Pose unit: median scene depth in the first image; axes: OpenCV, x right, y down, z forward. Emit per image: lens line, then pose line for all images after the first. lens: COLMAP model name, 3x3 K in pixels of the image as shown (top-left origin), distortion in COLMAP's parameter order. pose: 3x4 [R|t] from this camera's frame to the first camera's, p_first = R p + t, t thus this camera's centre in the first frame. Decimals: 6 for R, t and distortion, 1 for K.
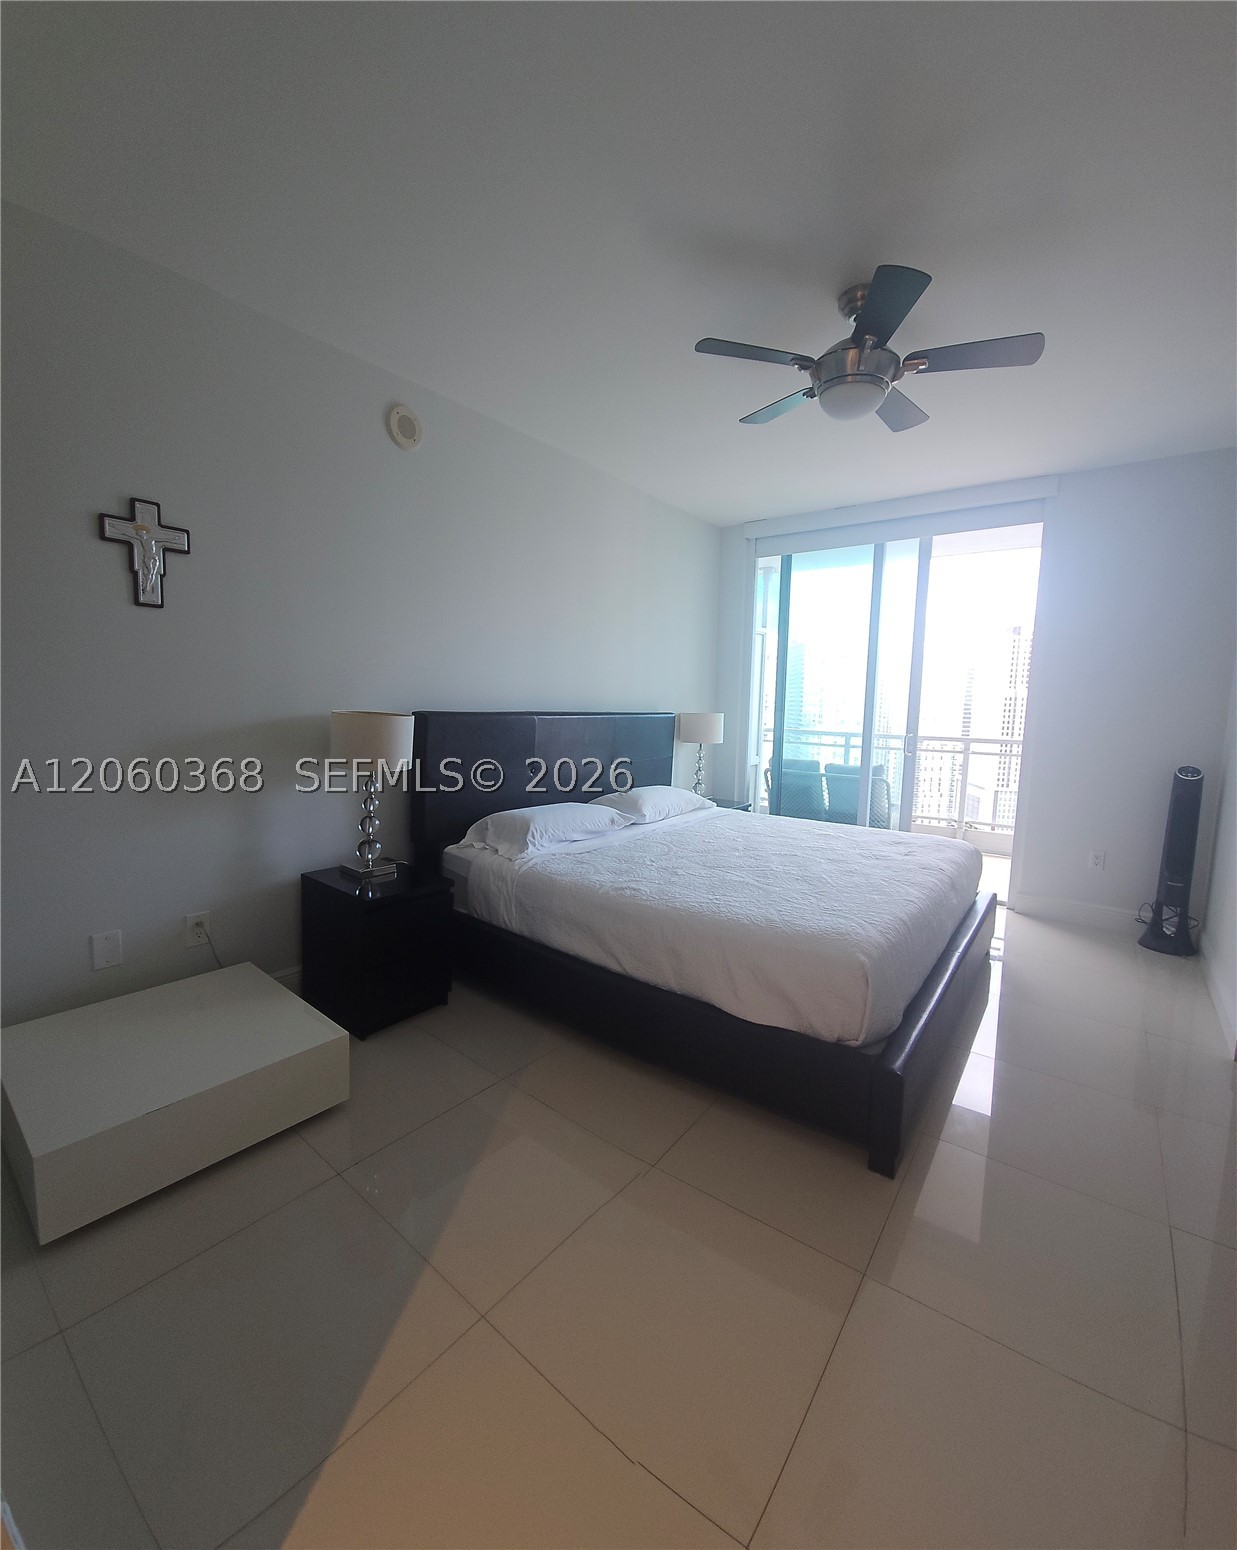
lens RADIAL K [[680.7, 0, 666.3], [0, 680.7, 781.5], [0, 0, 1]] dist [0.026936, -0.000213]
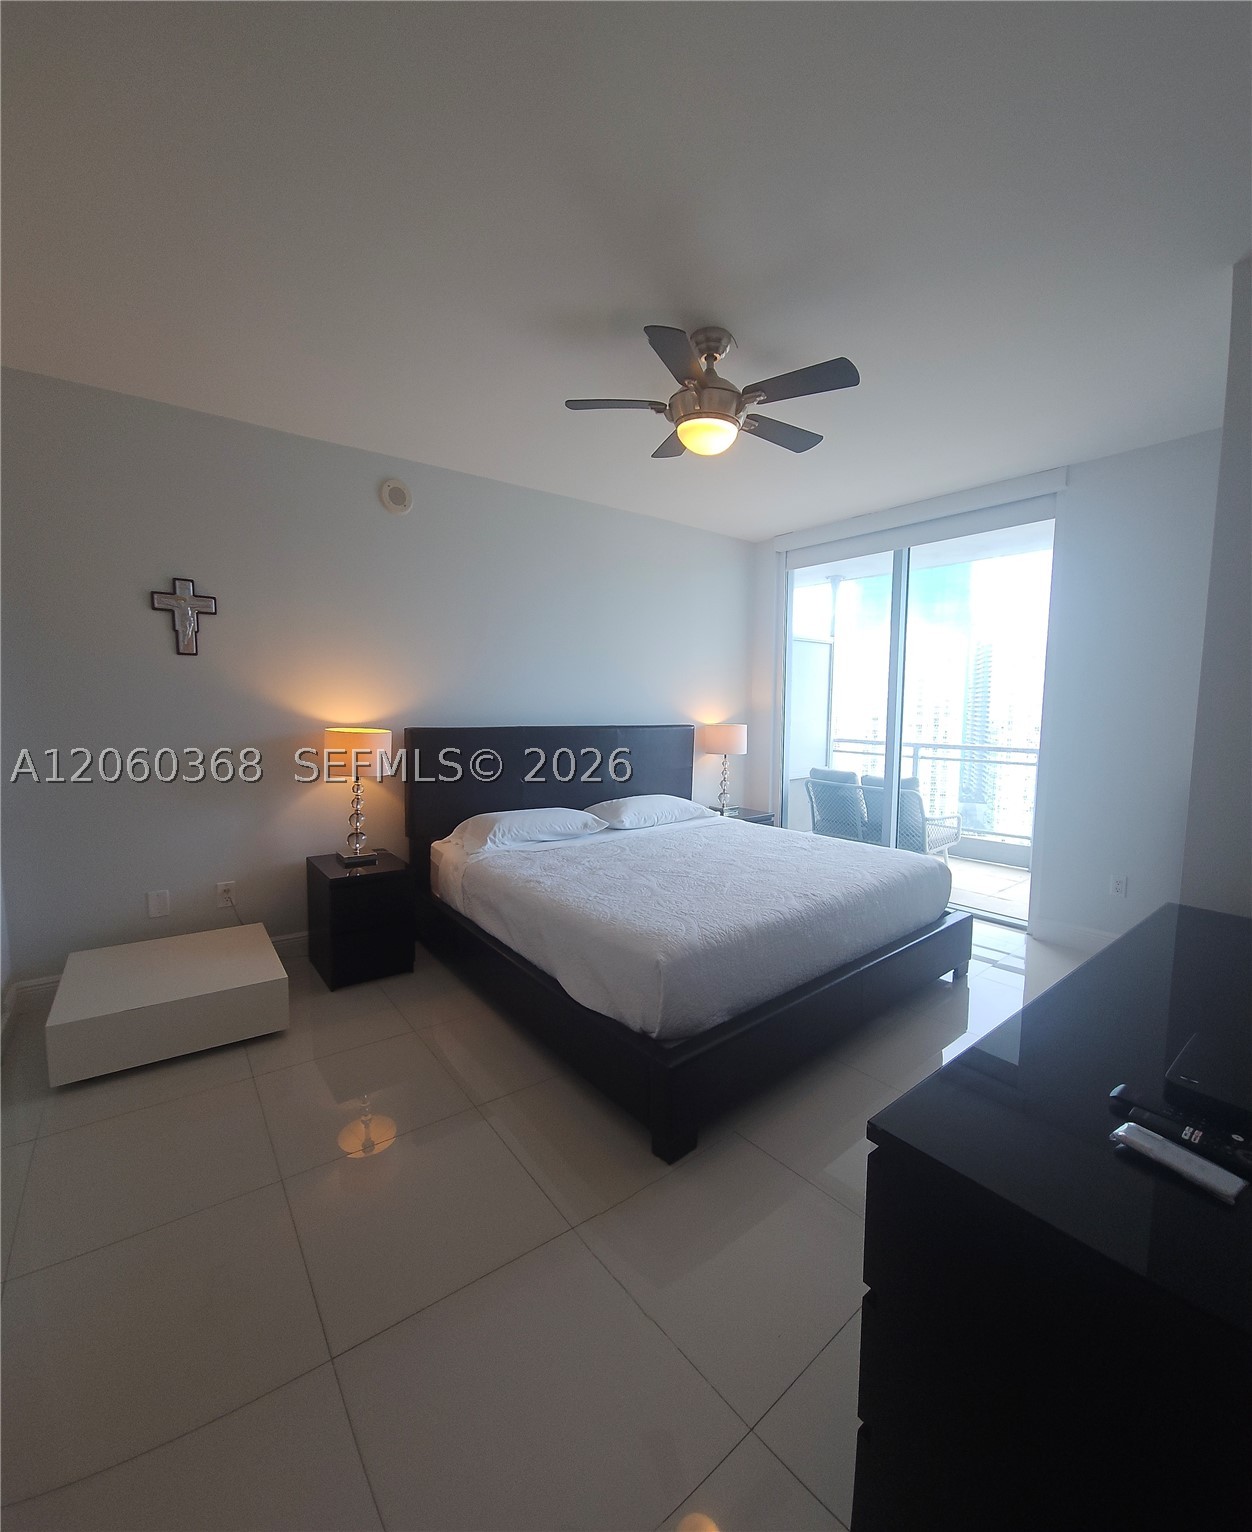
lens RADIAL K [[695.3, 0, 710.3], [0, 695.3, 782.7], [0, 0, 1]] dist [-0.002291, 0.000633]
pose [[0.962099, 0.016188, -0.272218, 0.491272], [-0.018780, 0.999800, -0.006919, -0.007799], [0.272051, 0.011769, 0.962211, -0.028406]]
